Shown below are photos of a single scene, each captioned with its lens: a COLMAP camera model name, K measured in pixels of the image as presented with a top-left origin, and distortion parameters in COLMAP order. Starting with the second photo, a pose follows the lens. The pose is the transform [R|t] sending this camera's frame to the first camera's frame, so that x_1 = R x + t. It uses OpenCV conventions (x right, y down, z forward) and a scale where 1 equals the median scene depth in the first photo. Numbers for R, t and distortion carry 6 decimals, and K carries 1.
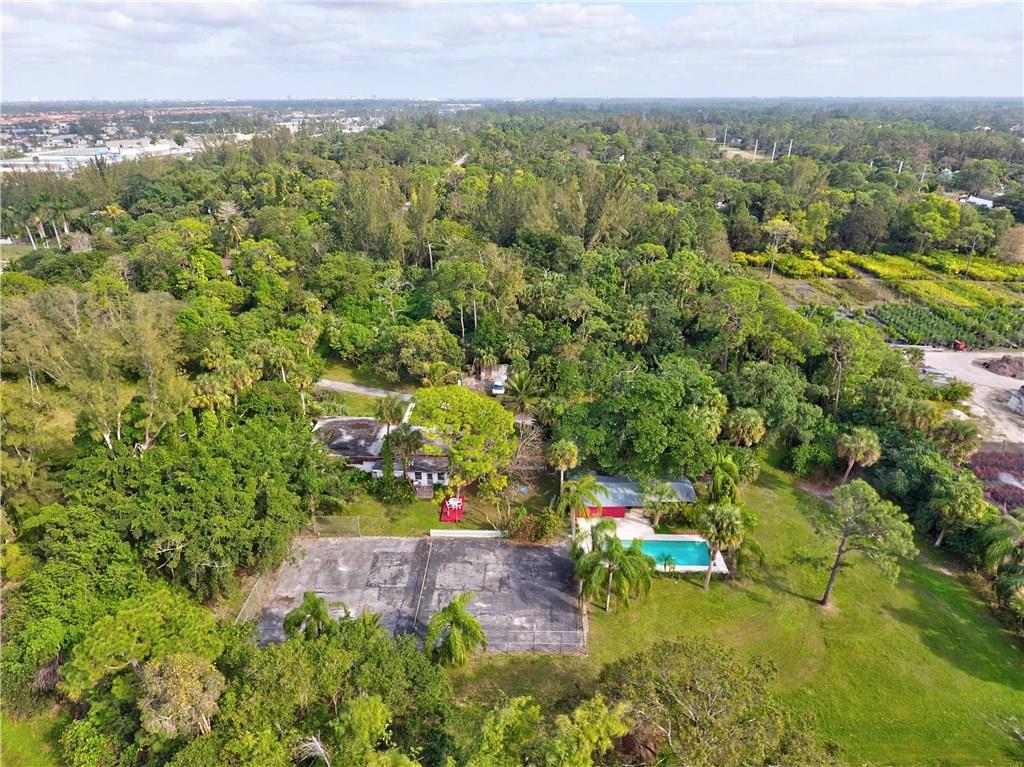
lens RADIAL K [[600.1, 0, 498.1], [0, 600.1, 382.5], [0, 0, 1]] dist [-0.002198, -0.000076]
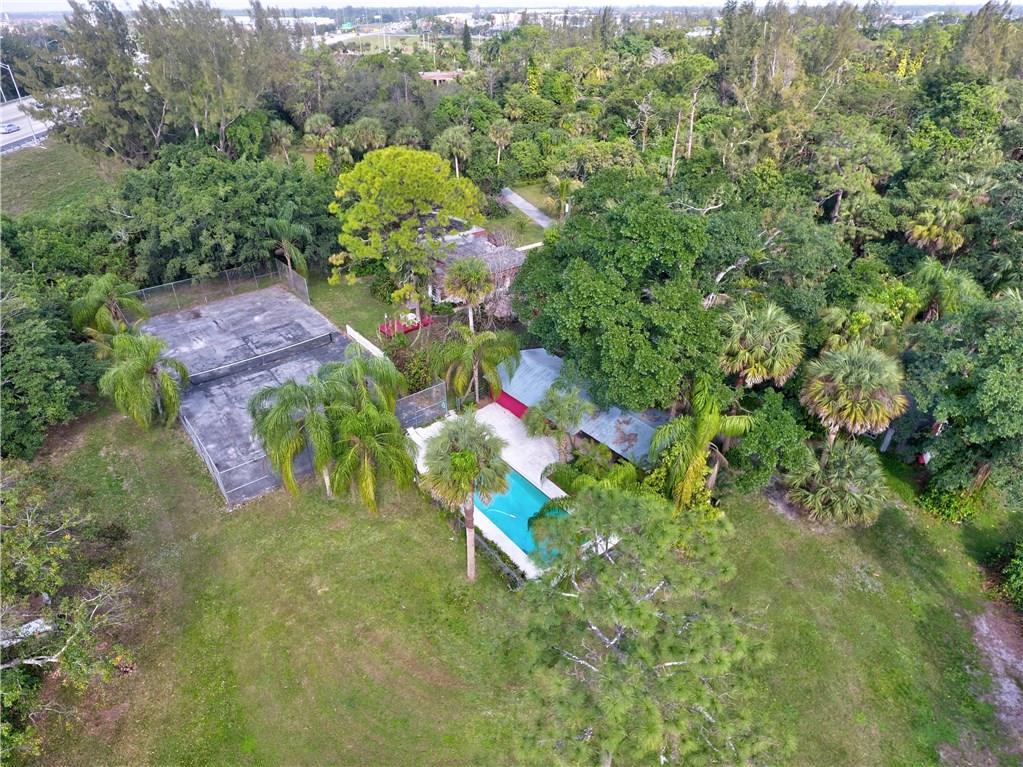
lens RADIAL K [[599.6, 0, 497.6], [0, 599.6, 382.5], [0, 0, 1]] dist [-0.002198, -0.000076]
pose [[0.637777, 0.410033, -0.652008, 0.379413], [-0.328508, 0.910473, 0.251238, 0.033348], [0.696651, 0.053956, 0.715378, 0.386825]]
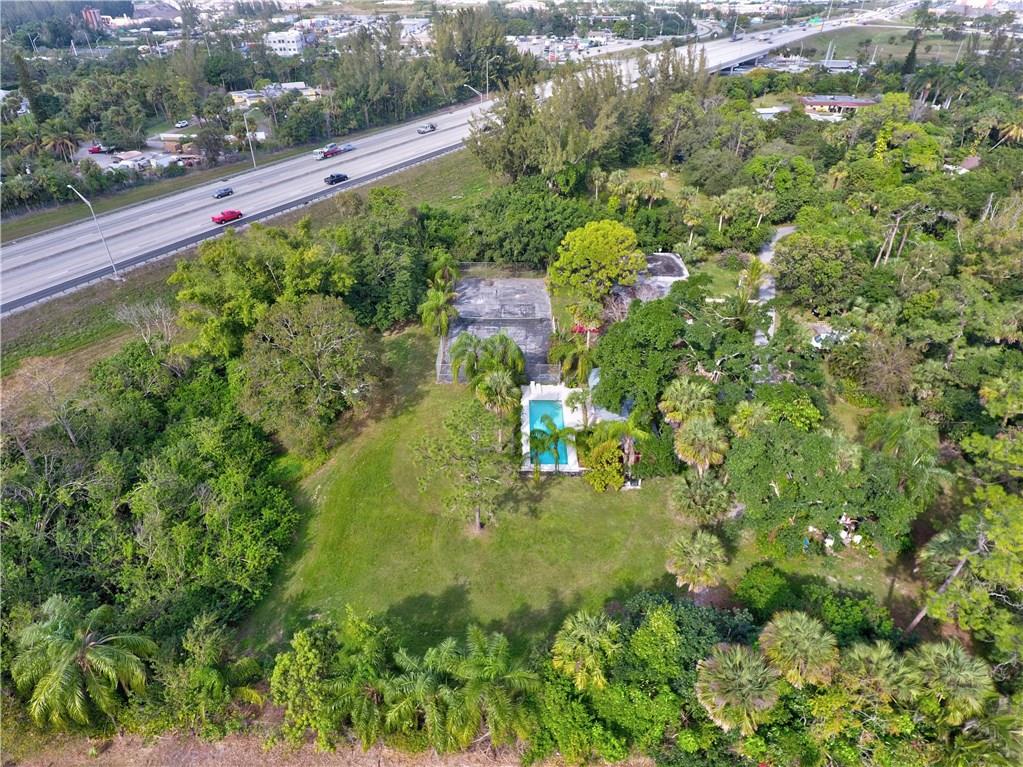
lens RADIAL K [[599.6, 0, 497.6], [0, 599.6, 382.5], [0, 0, 1]] dist [-0.002198, -0.000076]
pose [[0.001417, 0.570718, -0.821145, 0.700447], [-0.425753, 0.743349, 0.515913, -0.180910], [0.904838, 0.348873, 0.244038, 0.418331]]
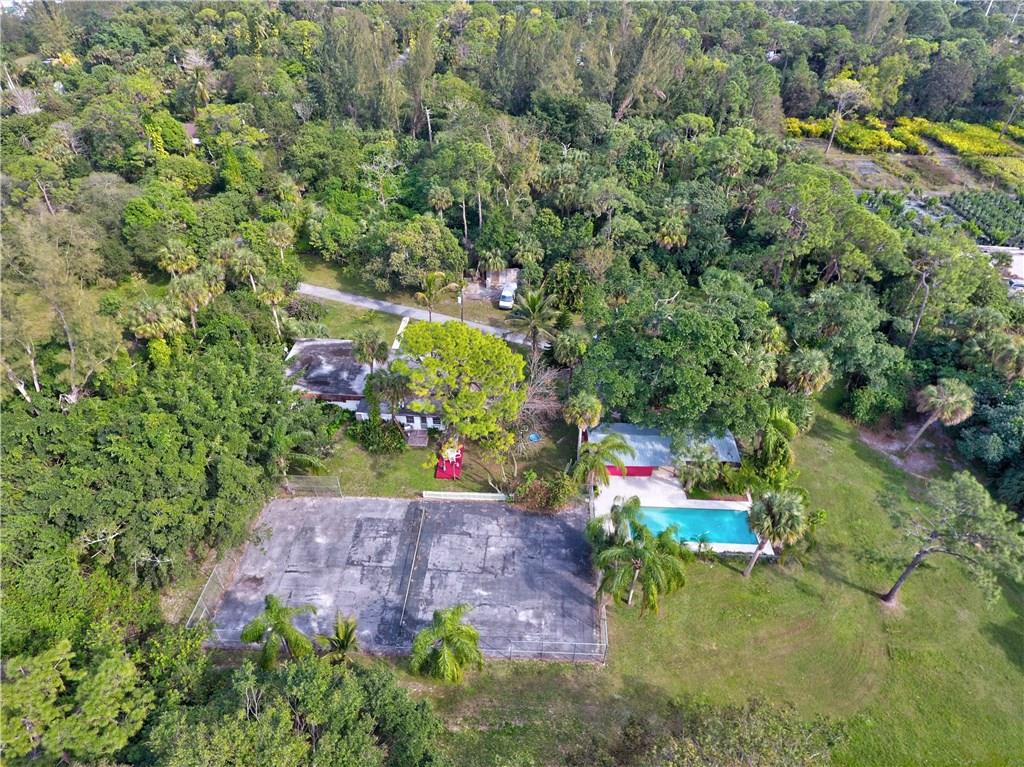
lens RADIAL K [[600.1, 0, 498.1], [0, 600.1, 382.5], [0, 0, 1]] dist [-0.002198, -0.000076]
pose [[0.999793, 0.013838, -0.014942, 0.002941], [-0.010180, 0.975026, 0.221857, -0.064224], [0.017638, -0.221659, 0.974965, 0.138305]]
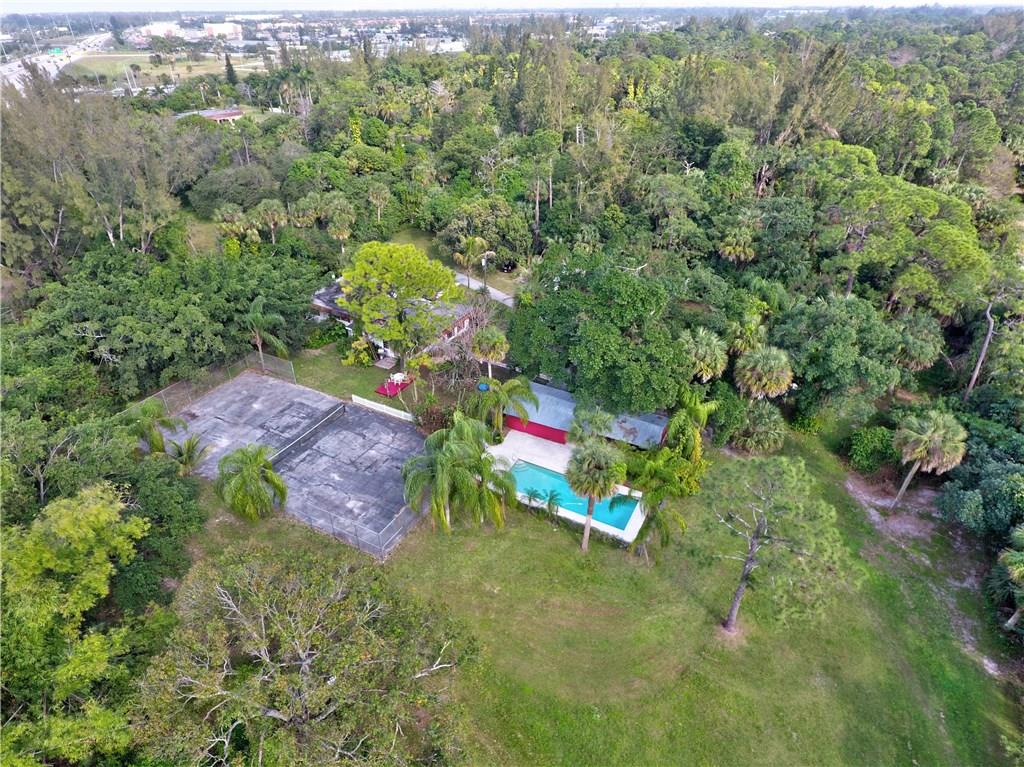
lens RADIAL K [[599.7, 0, 498.7], [0, 599.7, 380.1], [0, 0, 1]] dist [0.000430, 0.000268]
pose [[0.889952, 0.238521, -0.388708, 0.298299], [-0.192630, 0.969163, 0.153675, 0.025204], [0.413376, -0.061886, 0.908455, 0.170138]]
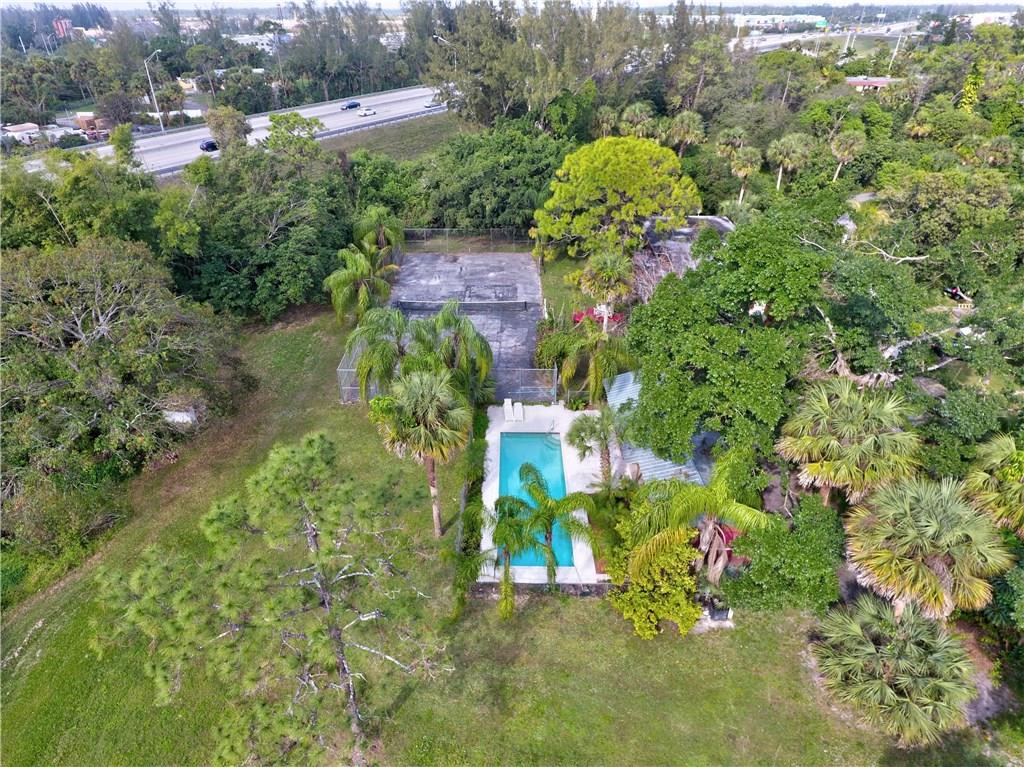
lens RADIAL K [[600.1, 0, 498.1], [0, 600.1, 382.5], [0, 0, 1]] dist [-0.002198, -0.000076]
pose [[0.009804, 0.533862, -0.845515, 0.440057], [-0.424936, 0.767633, 0.479759, -0.025489], [0.905170, 0.354586, 0.234383, 0.529190]]
